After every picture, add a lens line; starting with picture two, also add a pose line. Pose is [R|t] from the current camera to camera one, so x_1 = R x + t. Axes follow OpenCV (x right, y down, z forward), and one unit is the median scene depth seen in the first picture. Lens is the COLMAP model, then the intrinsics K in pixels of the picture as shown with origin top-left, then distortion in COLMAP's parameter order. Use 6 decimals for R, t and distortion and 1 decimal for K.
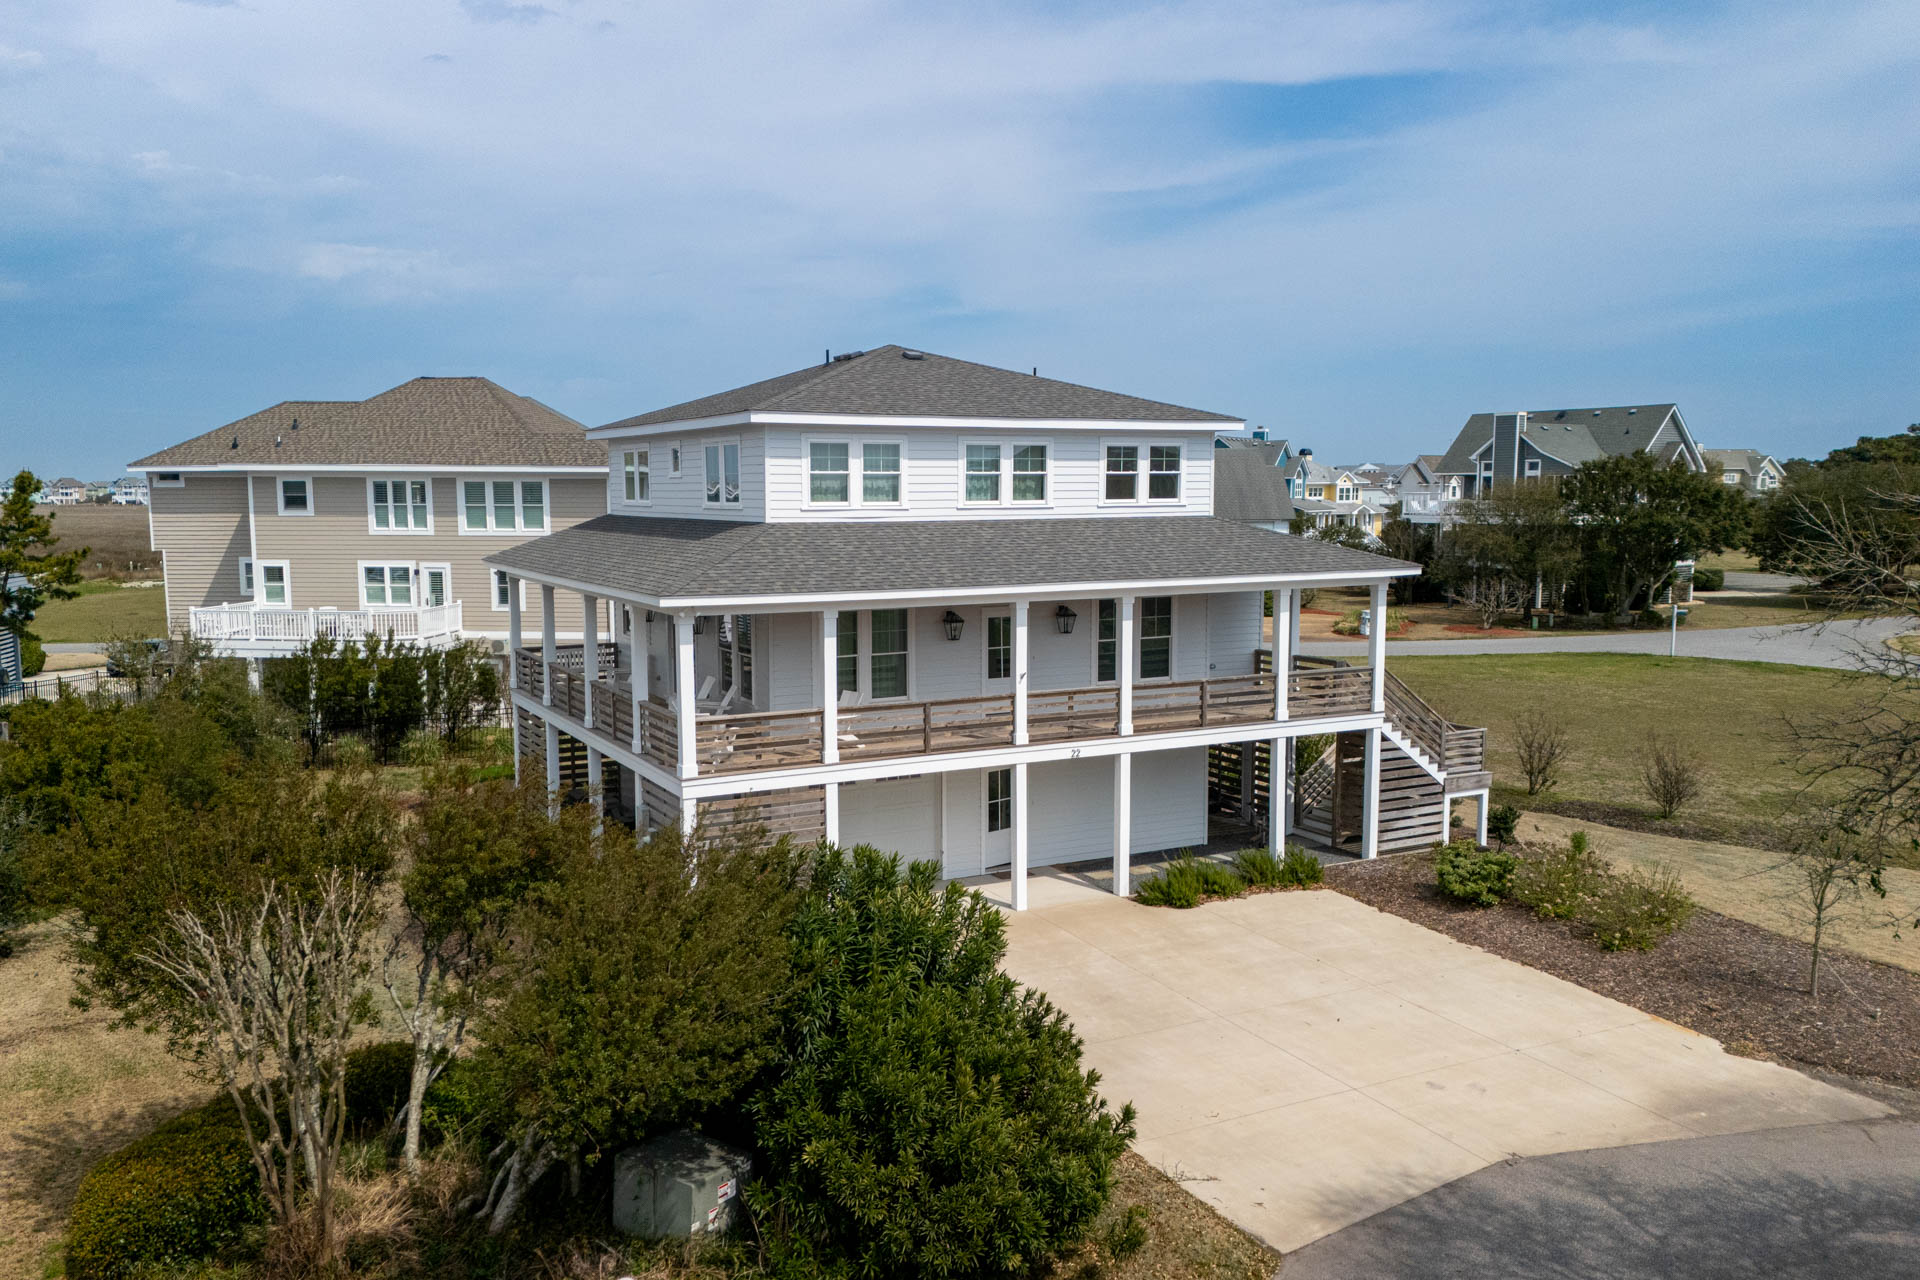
lens RADIAL K [[1486.2, 0, 893.9], [0, 1486.2, 634.4], [0, 0, 1]] dist [0.031966, -0.008519]
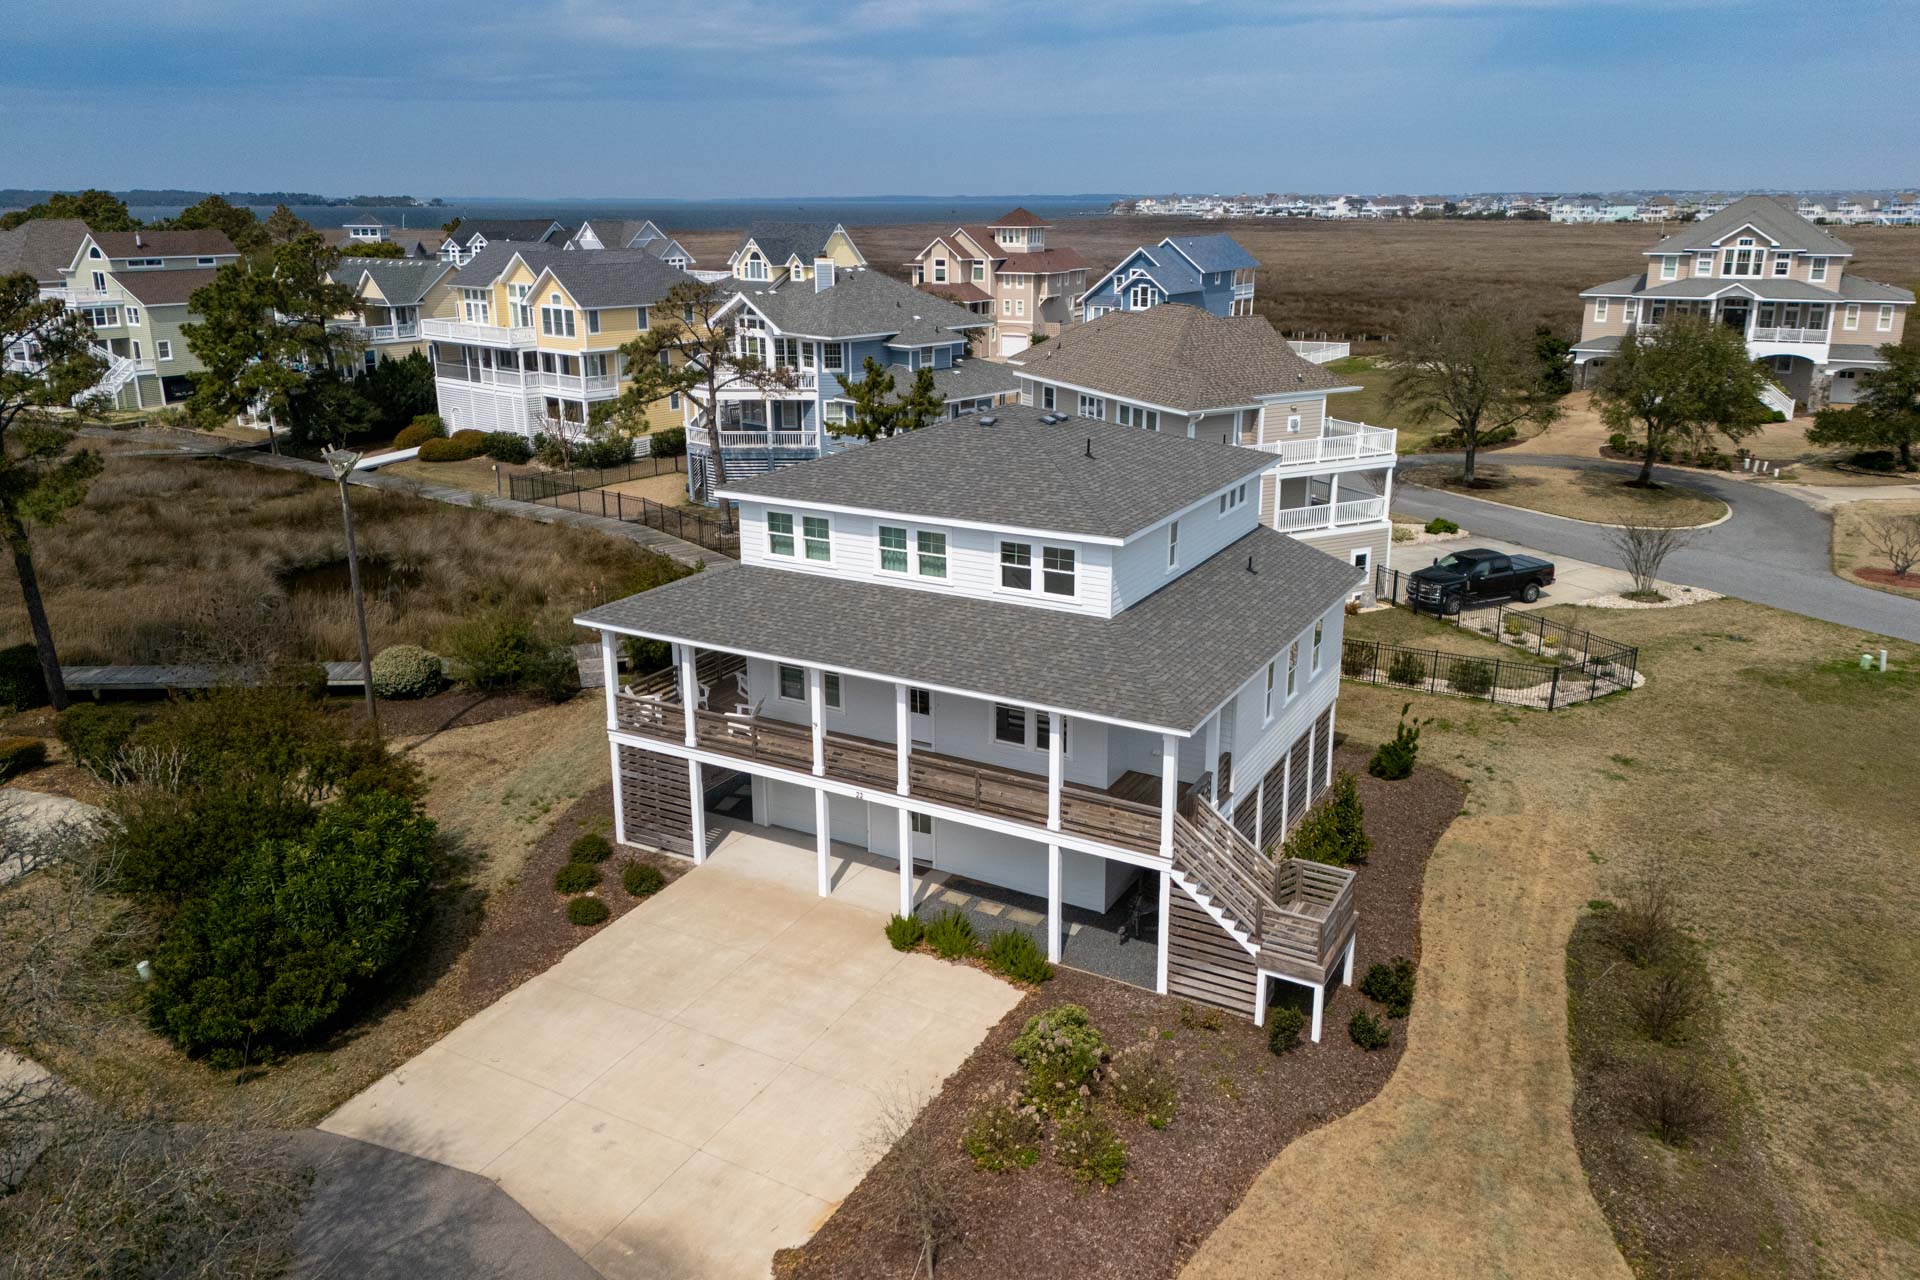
lens RADIAL K [[1414.4, 0, 951.2], [0, 1414.4, 584.0], [0, 0, 1]] dist [0.072220, -0.050840]
pose [[0.551640, 0.219453, -0.804694, 0.999323], [-0.078555, 0.974148, 0.211814, -0.322400], [0.830375, -0.053632, 0.554618, 0.391369]]
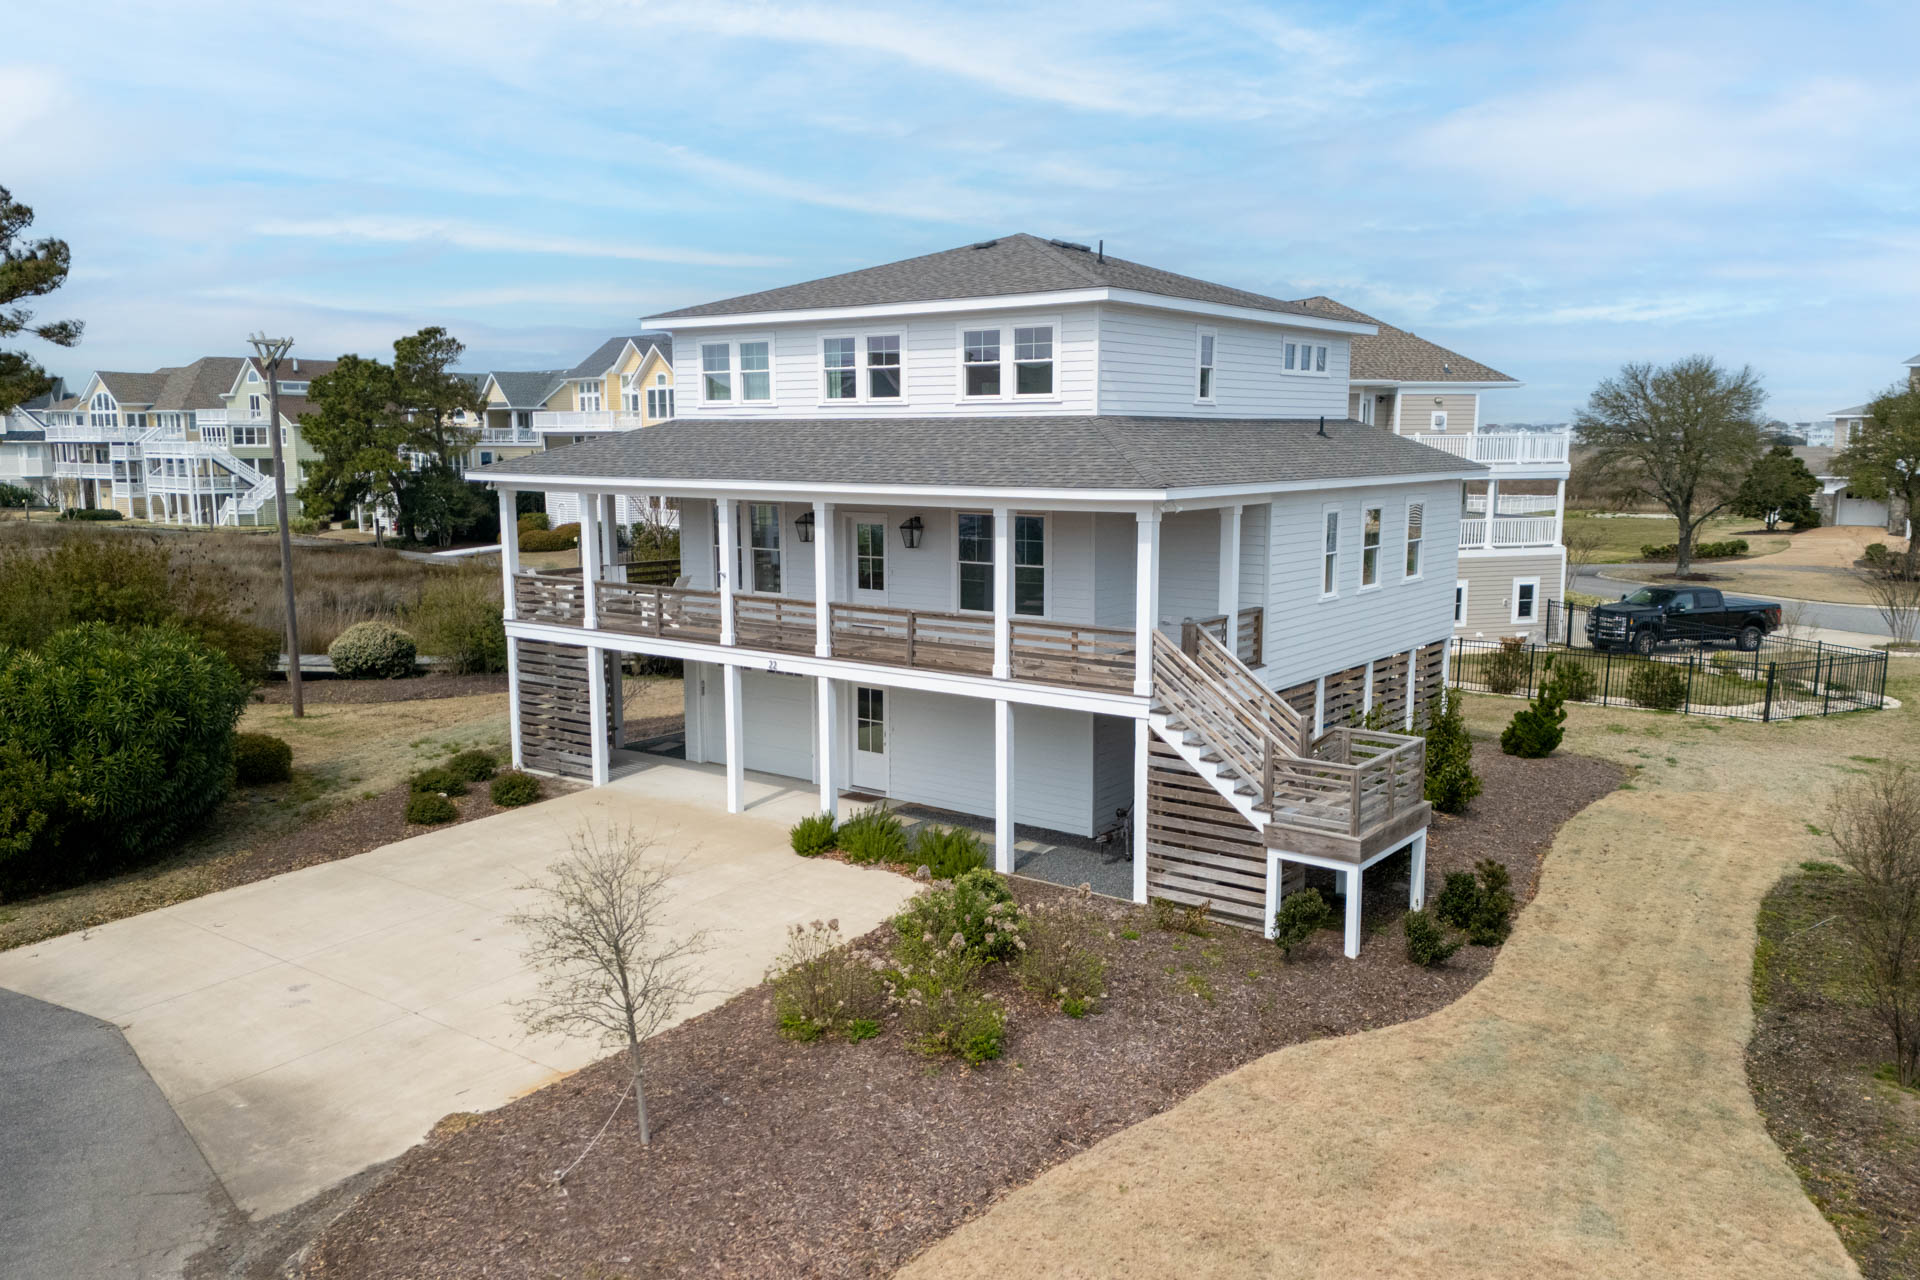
lens RADIAL K [[1455.6, 0, 960.0], [0, 1455.6, 640.0], [0, 0, 1]] dist [0.083513, -0.075114]
pose [[0.436071, 0.126819, -0.890931, 0.928457], [-0.090561, 0.991179, 0.096763, -0.033280], [0.895344, 0.038488, 0.443710, 0.647659]]
